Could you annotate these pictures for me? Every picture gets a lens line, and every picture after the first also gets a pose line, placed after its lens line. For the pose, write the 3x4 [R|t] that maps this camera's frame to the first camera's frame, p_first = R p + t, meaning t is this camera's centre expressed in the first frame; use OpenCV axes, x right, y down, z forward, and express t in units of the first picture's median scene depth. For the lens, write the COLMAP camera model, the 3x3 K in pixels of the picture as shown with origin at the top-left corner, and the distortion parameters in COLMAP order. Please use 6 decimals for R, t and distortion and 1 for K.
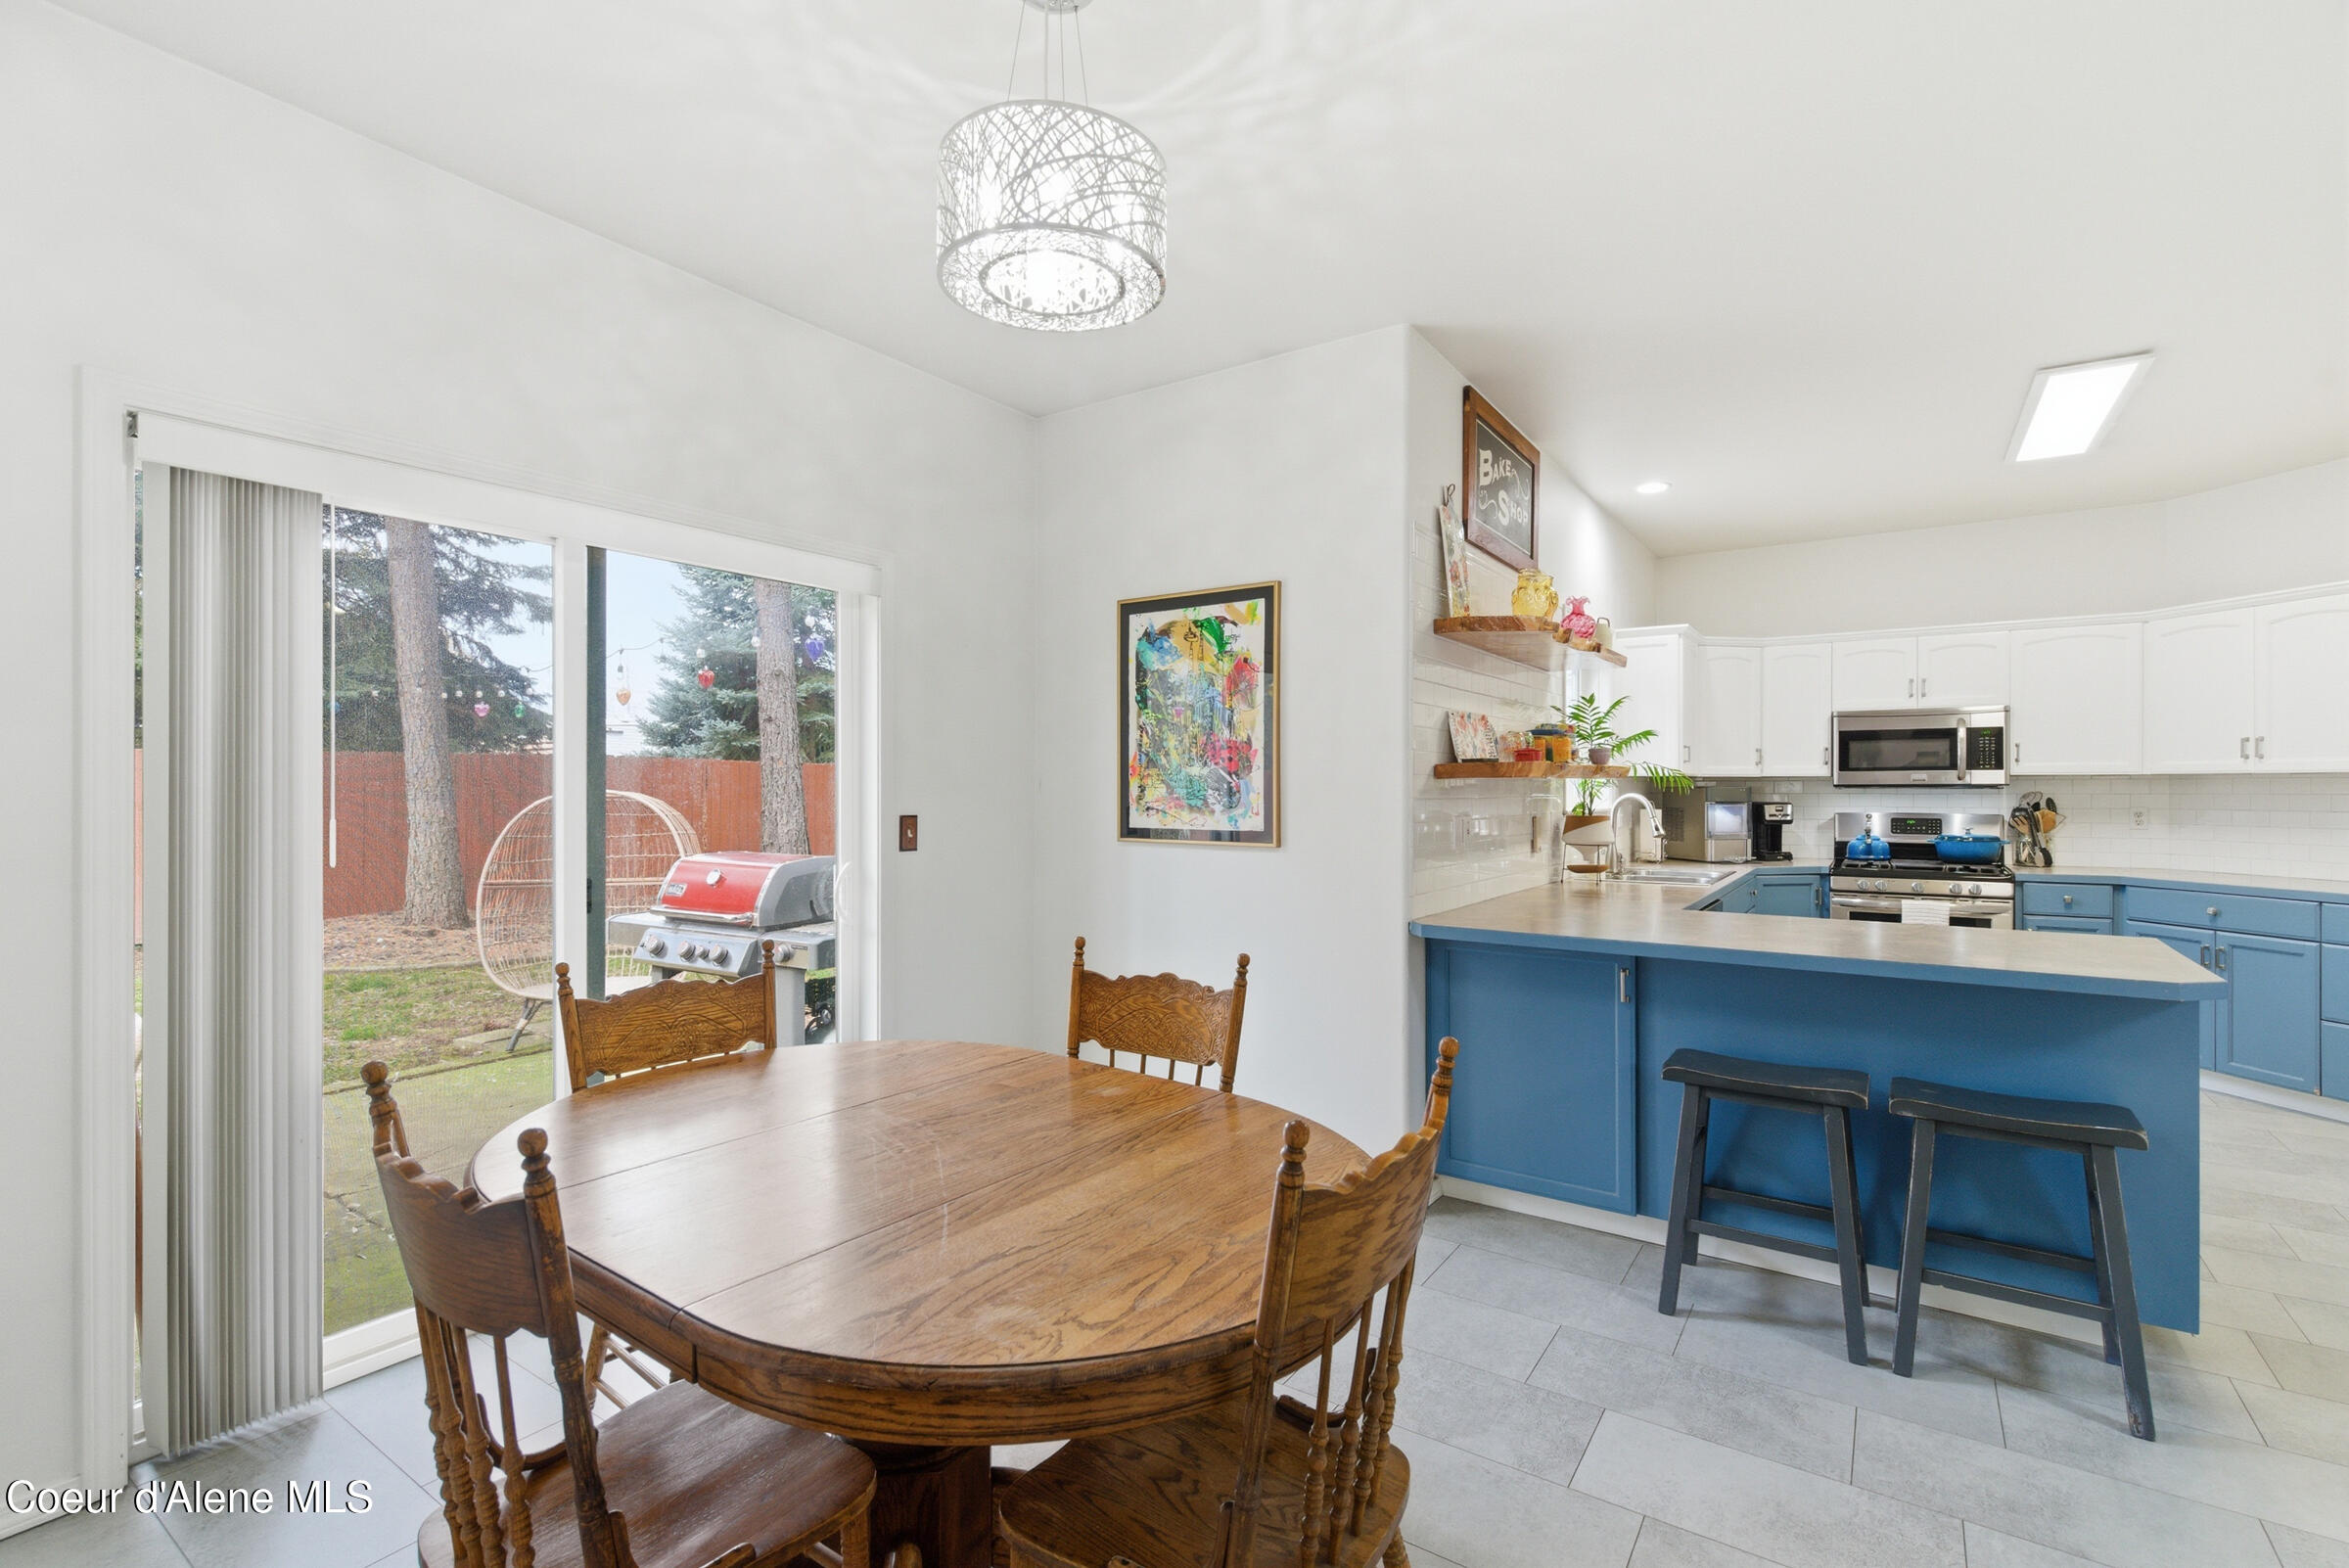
lens RADIAL K [[1072.4, 0, 1166.4], [0, 1072.4, 787.5], [0, 0, 1]] dist [0.001172, 0.000541]
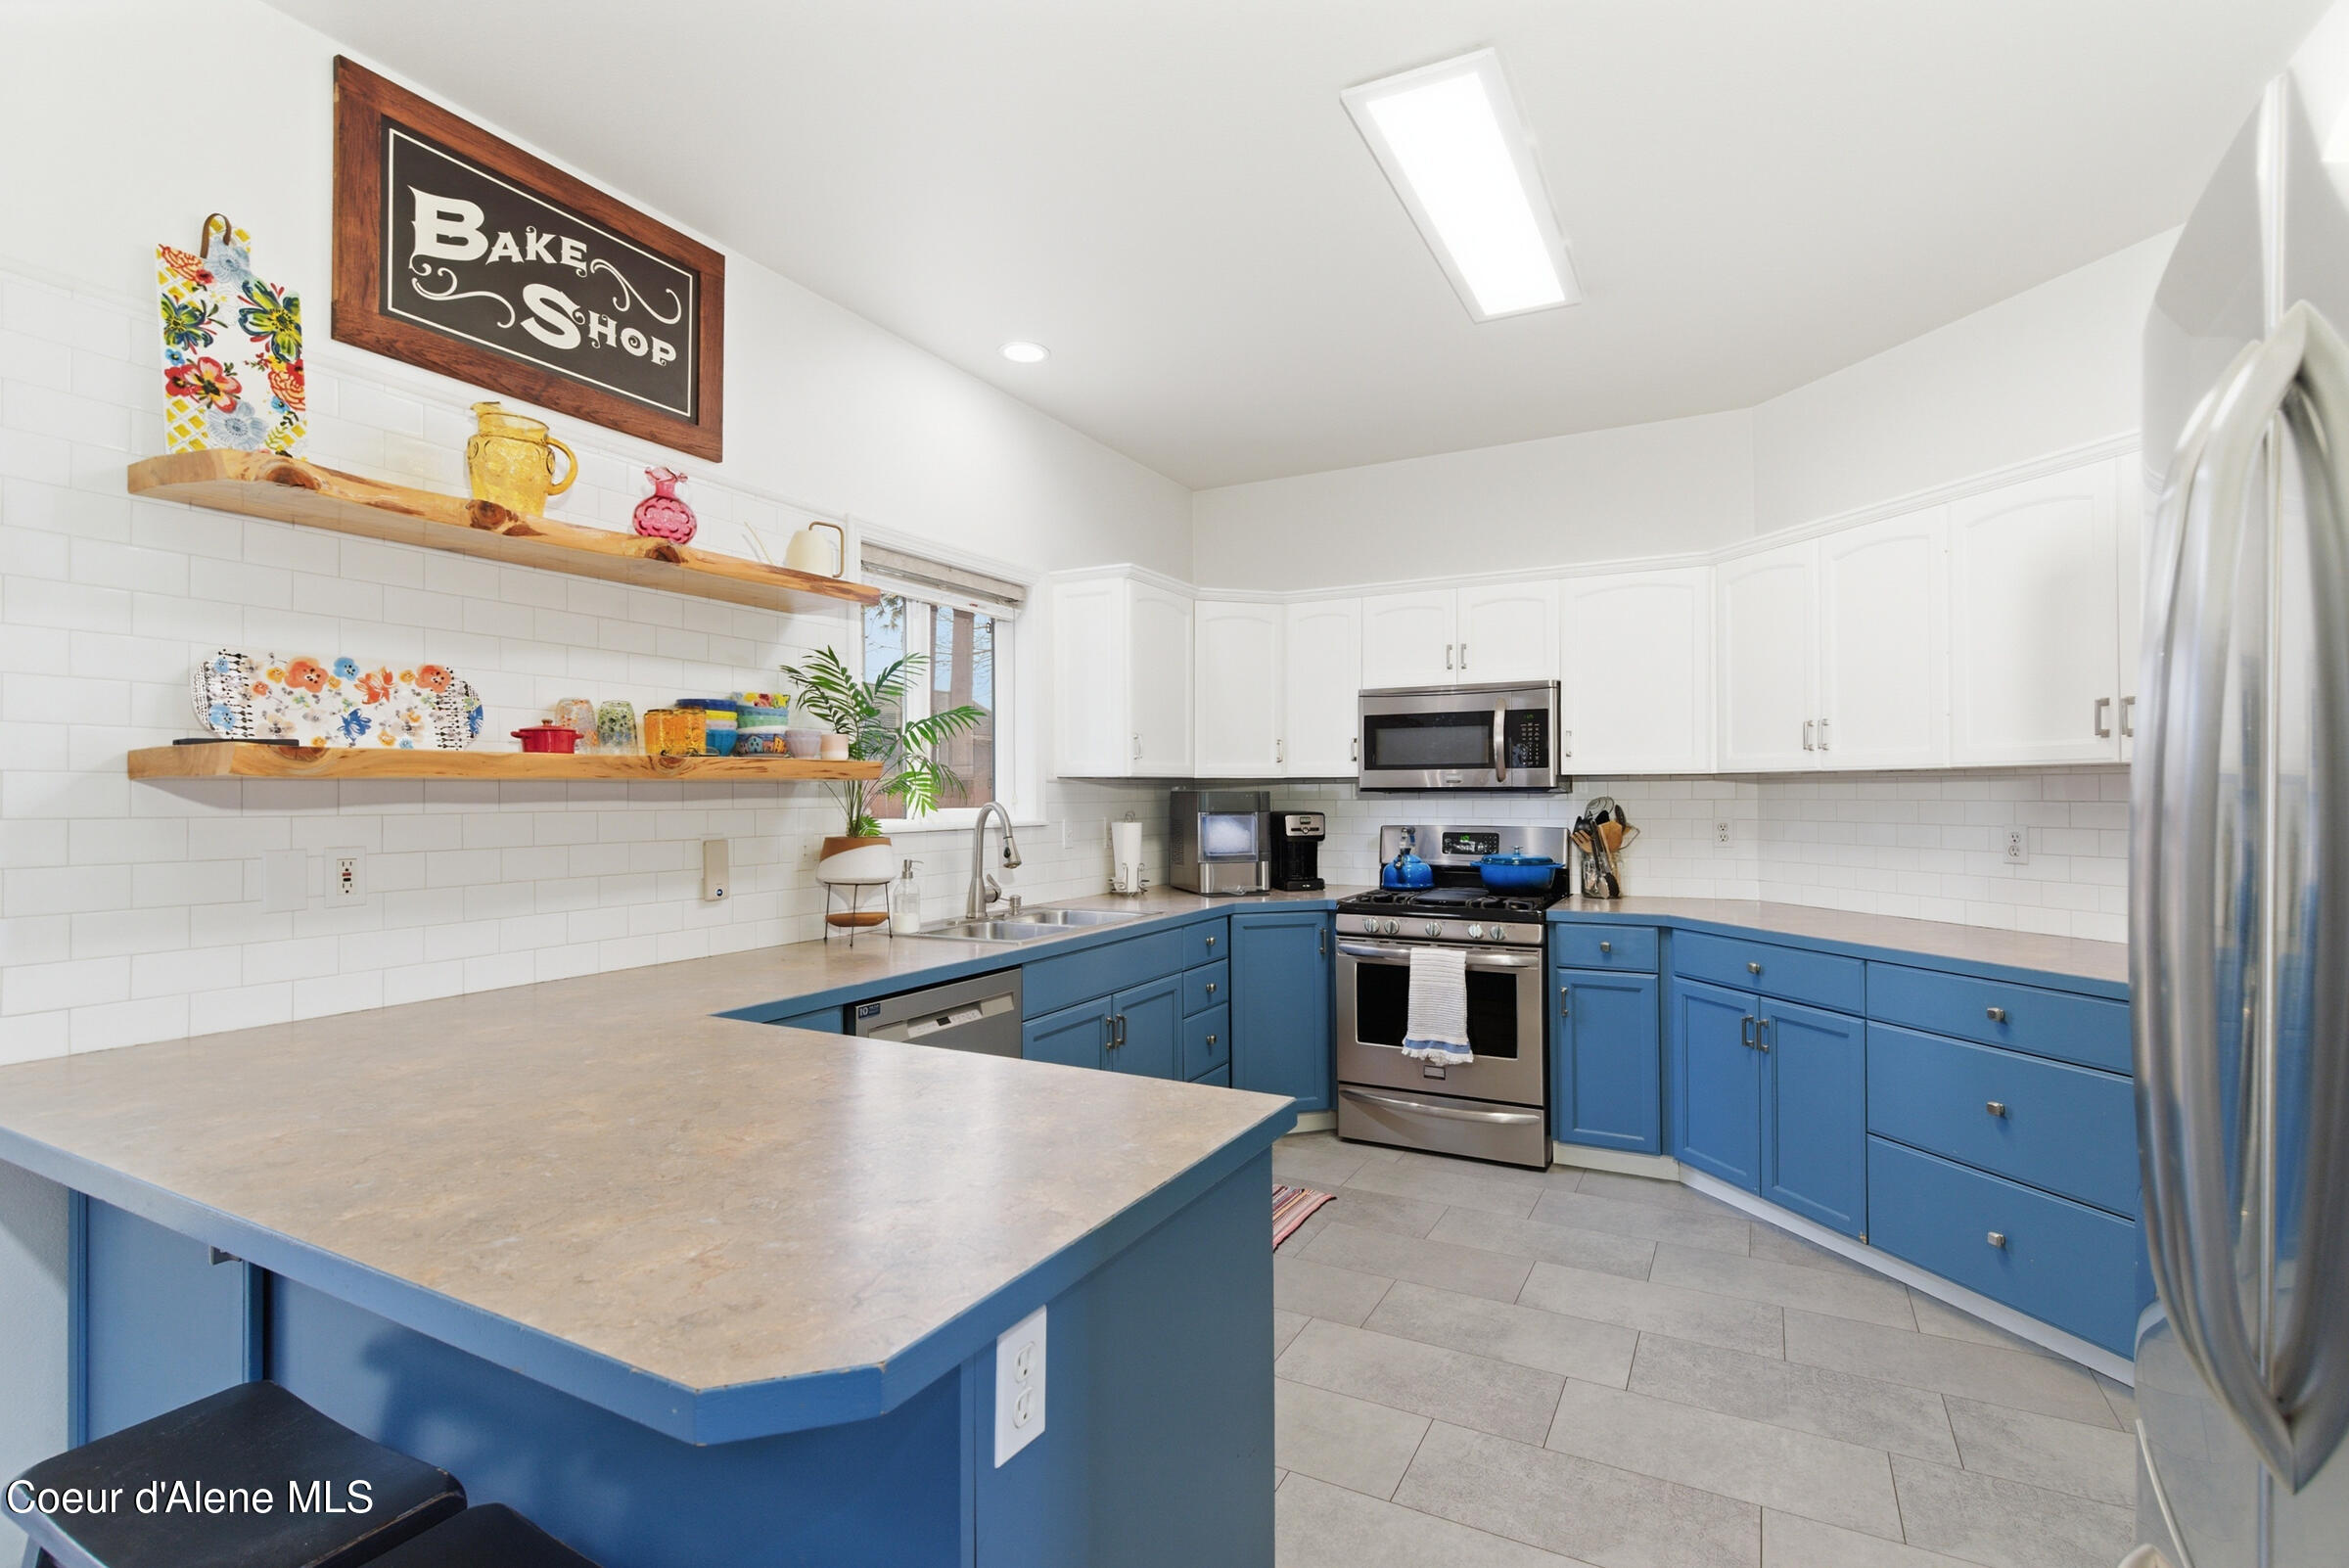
lens RADIAL K [[1072.4, 0, 1197.1], [0, 1072.4, 792.2], [0, 0, 1]] dist [0.001172, 0.000541]
pose [[0.994442, -0.001796, 0.105271, 0.450846], [0.001683, 0.999998, 0.001160, -0.000912], [-0.105273, -0.000976, 0.994443, 0.287443]]
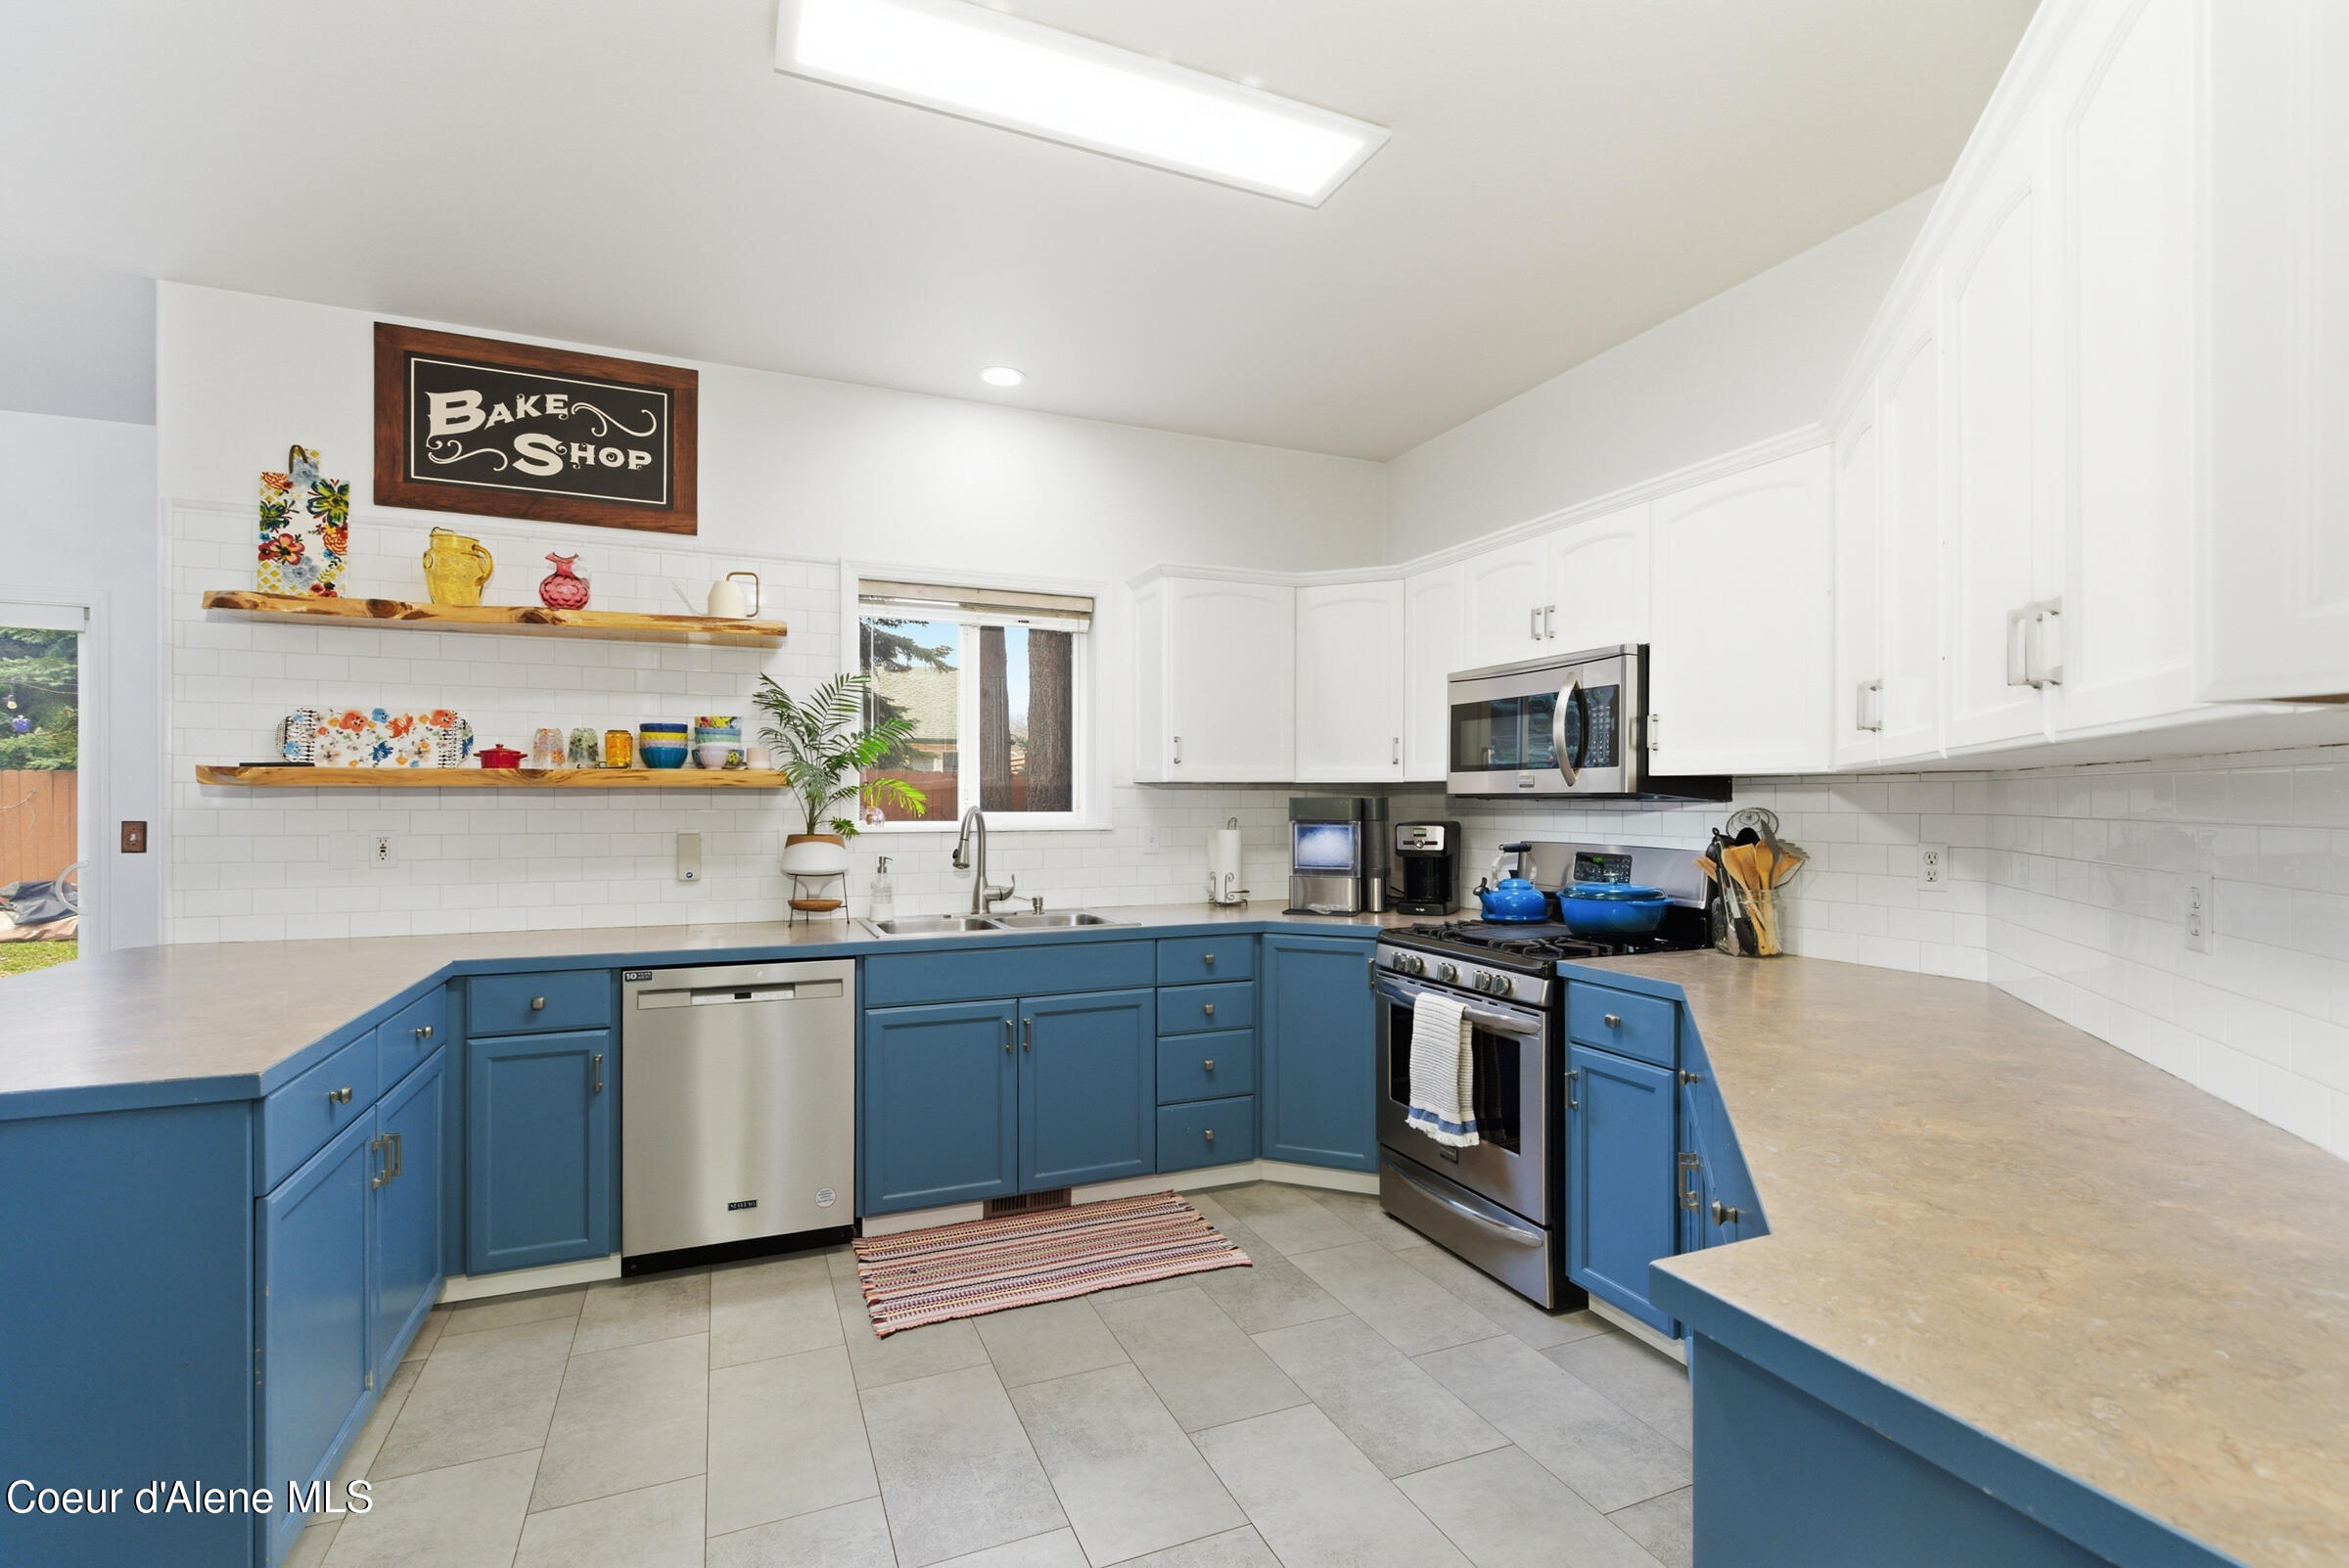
lens RADIAL K [[1072.4, 0, 1208.2], [0, 1072.4, 801.9], [0, 0, 1]] dist [0.001172, 0.000541]
pose [[0.846730, 0.004846, -0.532000, 0.865574], [-0.001993, 0.999980, 0.005937, -0.001656], [0.532019, -0.003967, 0.846723, 0.430079]]
